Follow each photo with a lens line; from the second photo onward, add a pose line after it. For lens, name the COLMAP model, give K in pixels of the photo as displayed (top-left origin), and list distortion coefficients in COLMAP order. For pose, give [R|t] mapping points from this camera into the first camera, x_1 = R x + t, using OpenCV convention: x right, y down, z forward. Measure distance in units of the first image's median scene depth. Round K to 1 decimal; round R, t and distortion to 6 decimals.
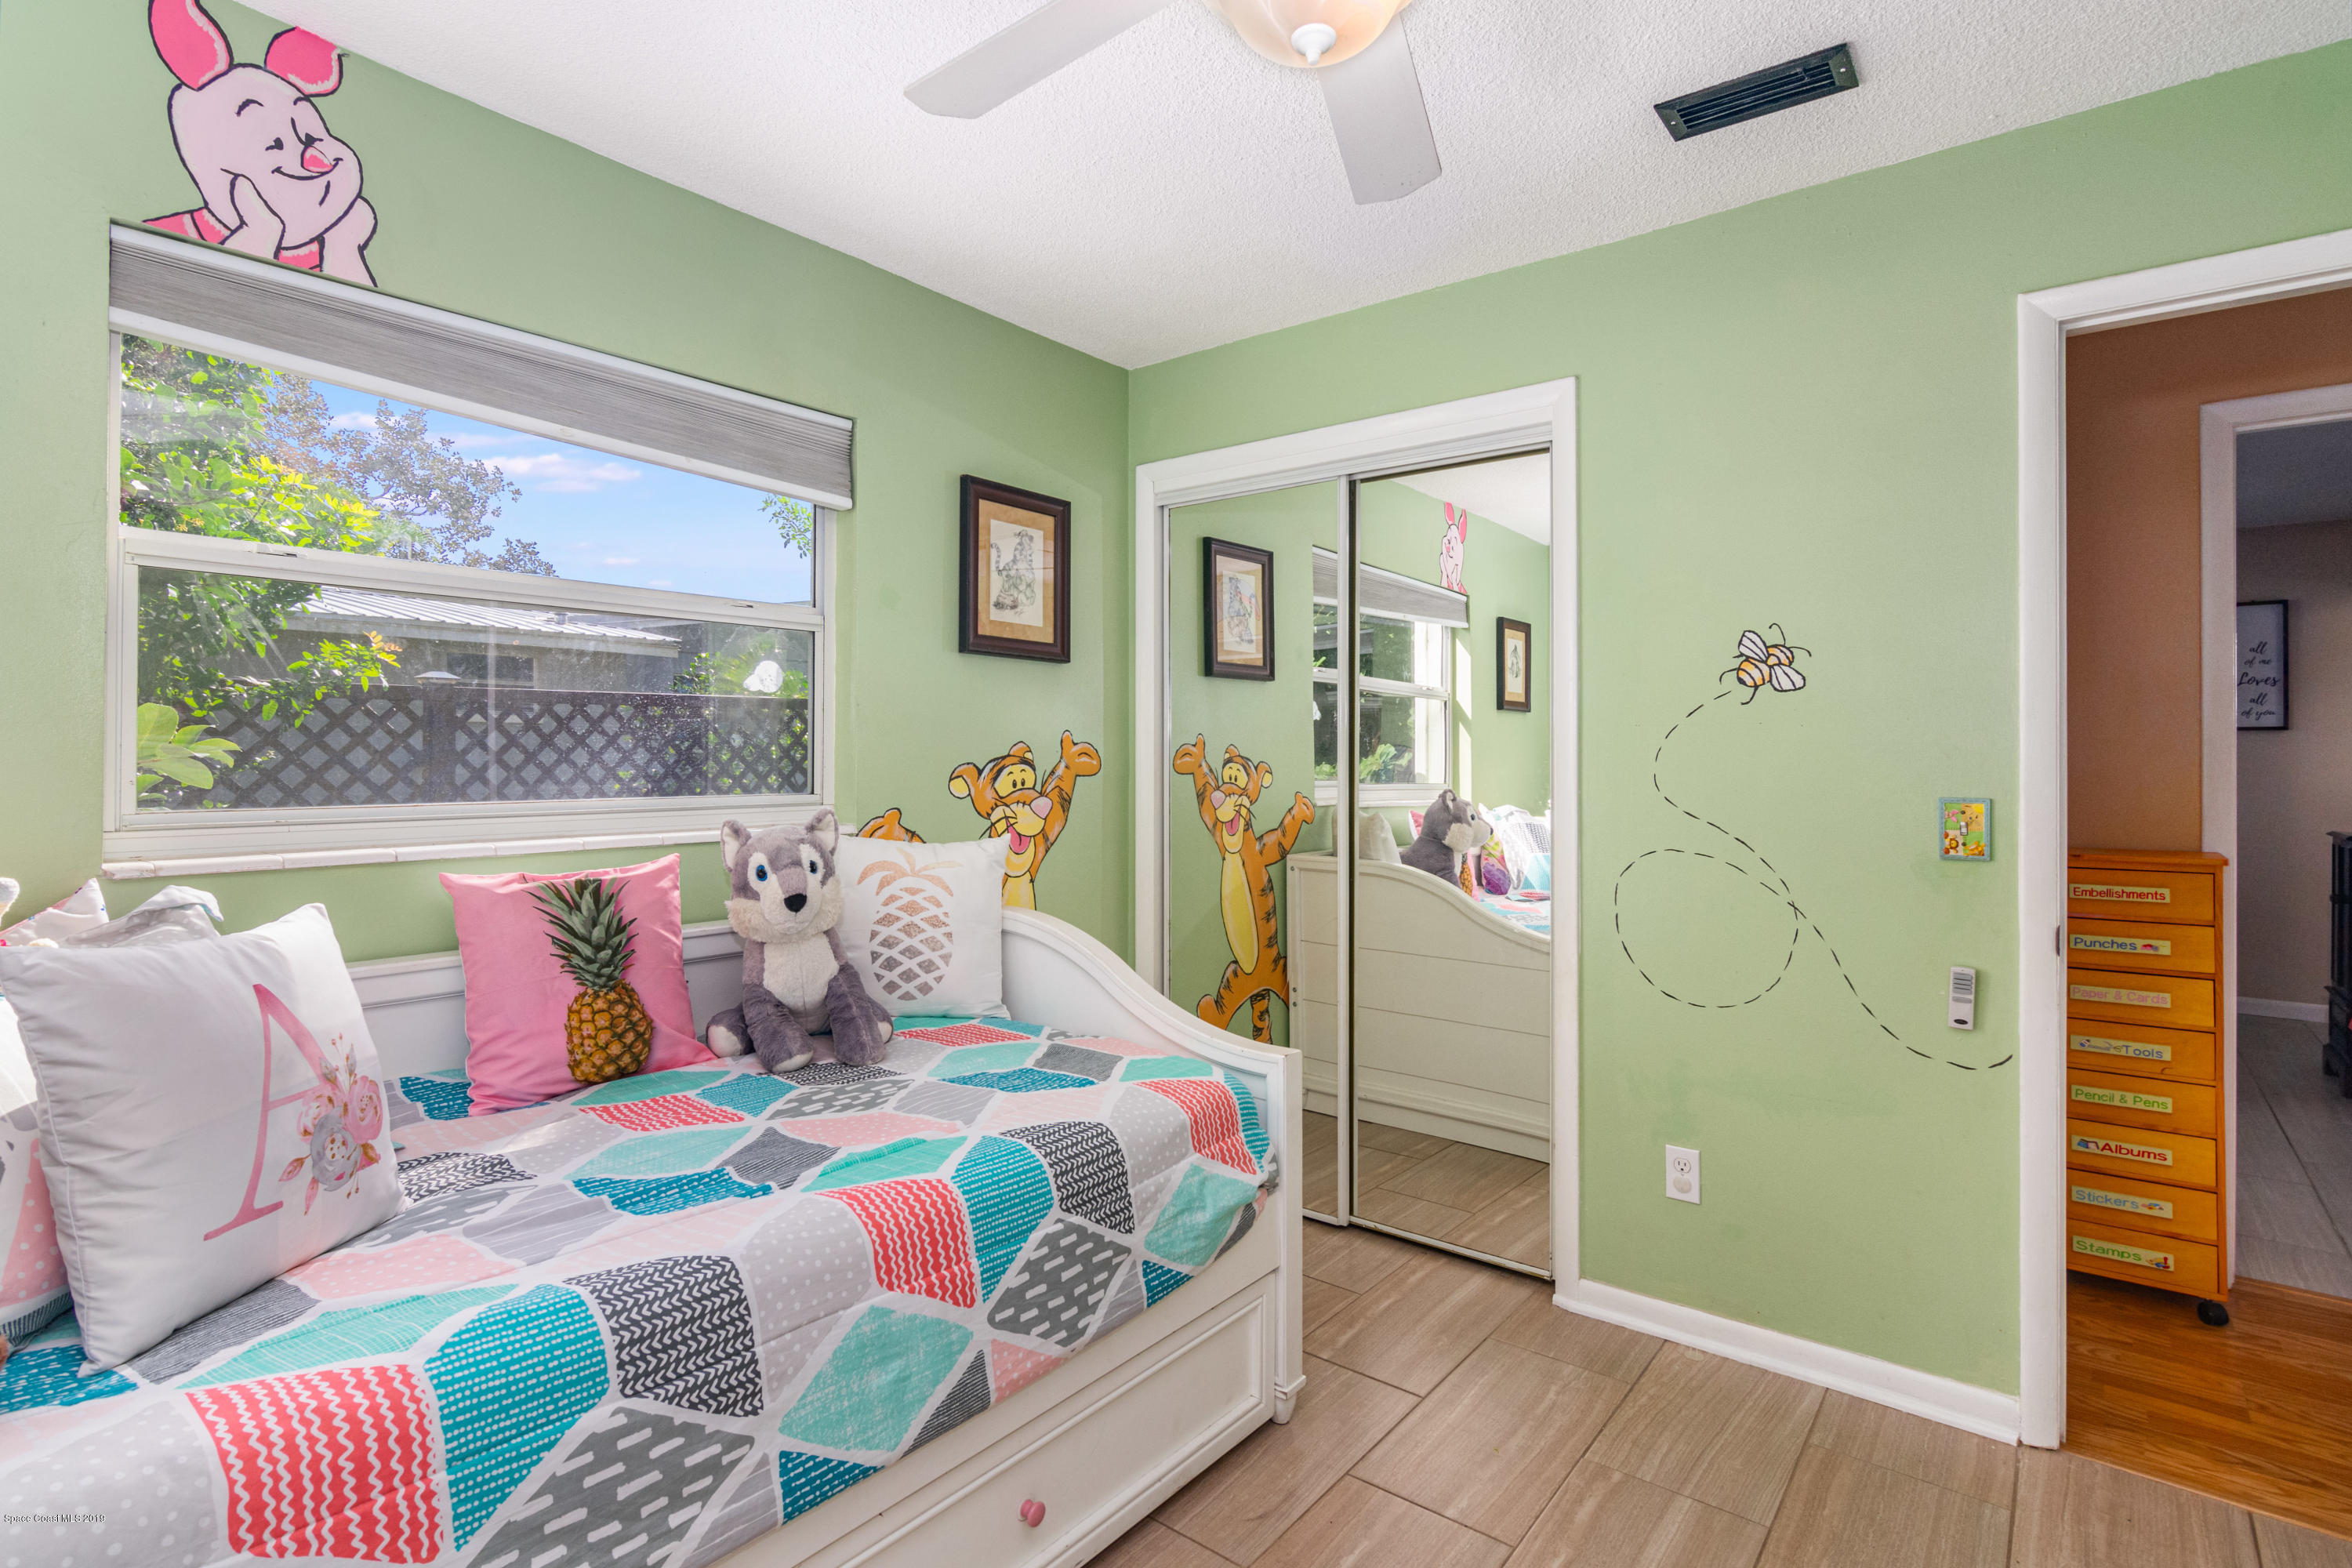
lens RADIAL K [[1140.2, 0, 1168.7], [0, 1140.2, 787.6], [0, 0, 1]] dist [0.000785, 0.000894]
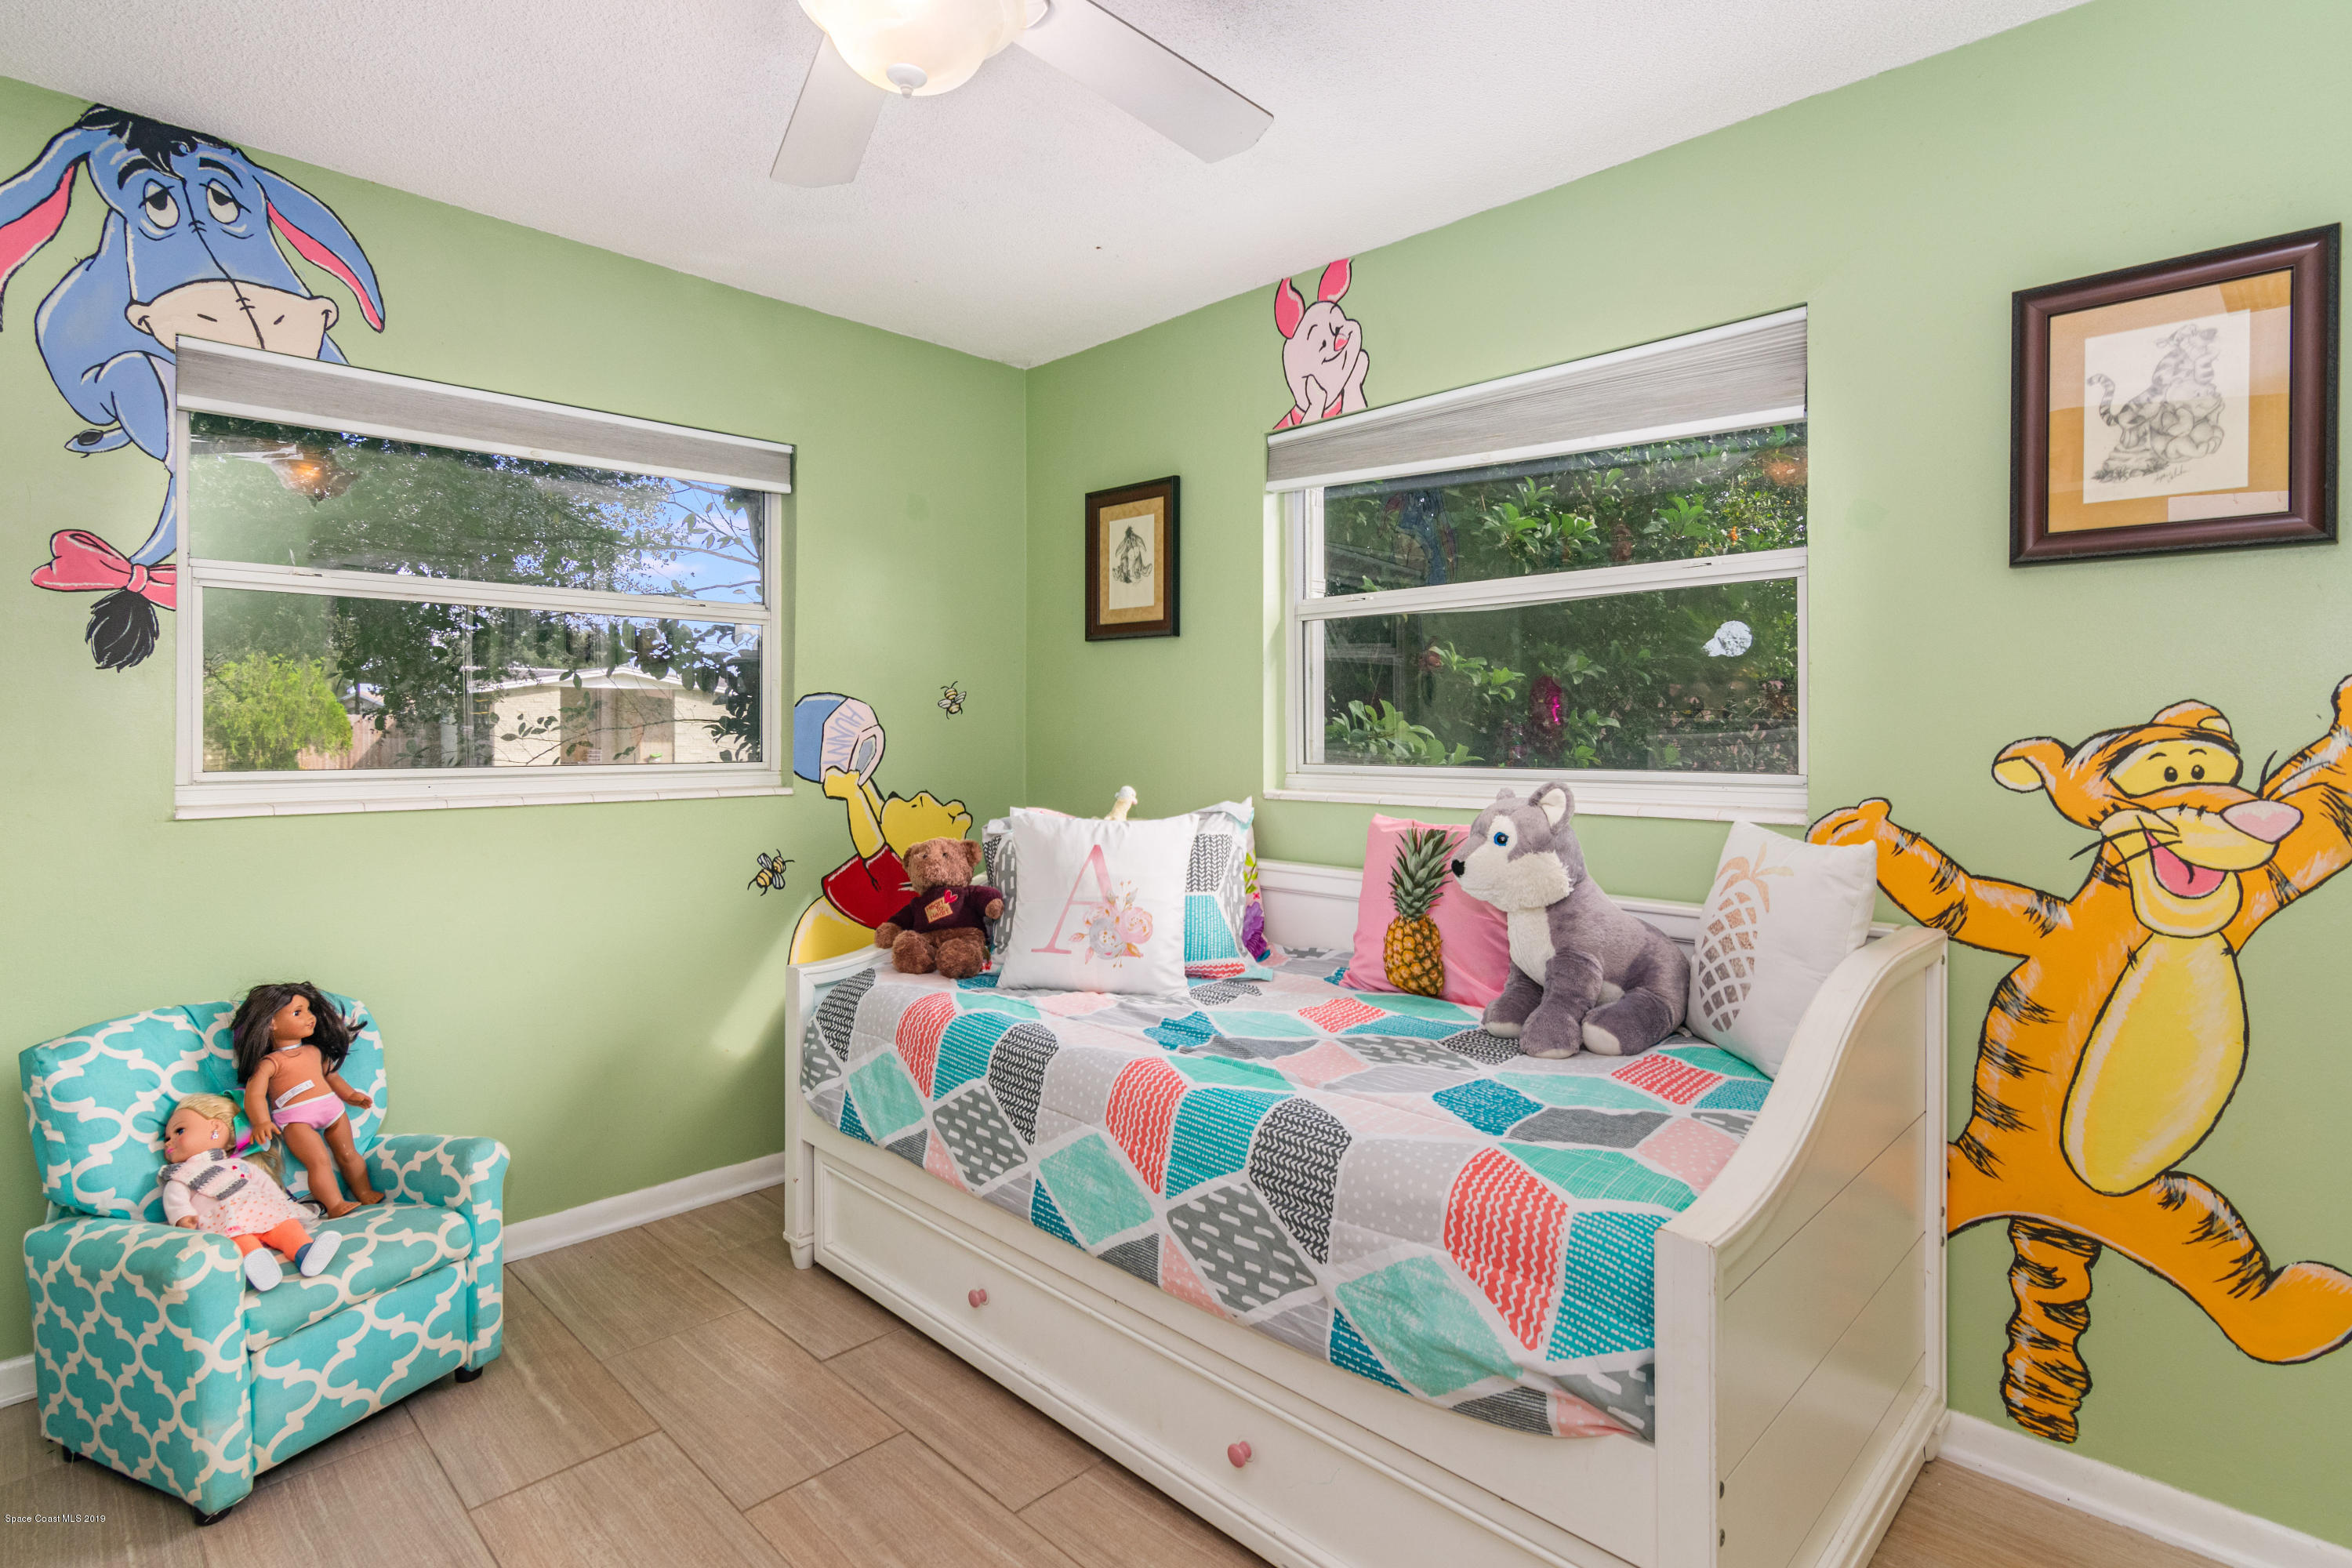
lens RADIAL K [[1140.2, 0, 1168.7], [0, 1140.2, 787.6], [0, 0, 1]] dist [0.000785, 0.000894]
pose [[-0.093921, 0.041488, -0.994715, 0.827925], [-0.028803, 0.998600, 0.044369, -0.012570], [0.995163, 0.032818, -0.092595, 0.937548]]
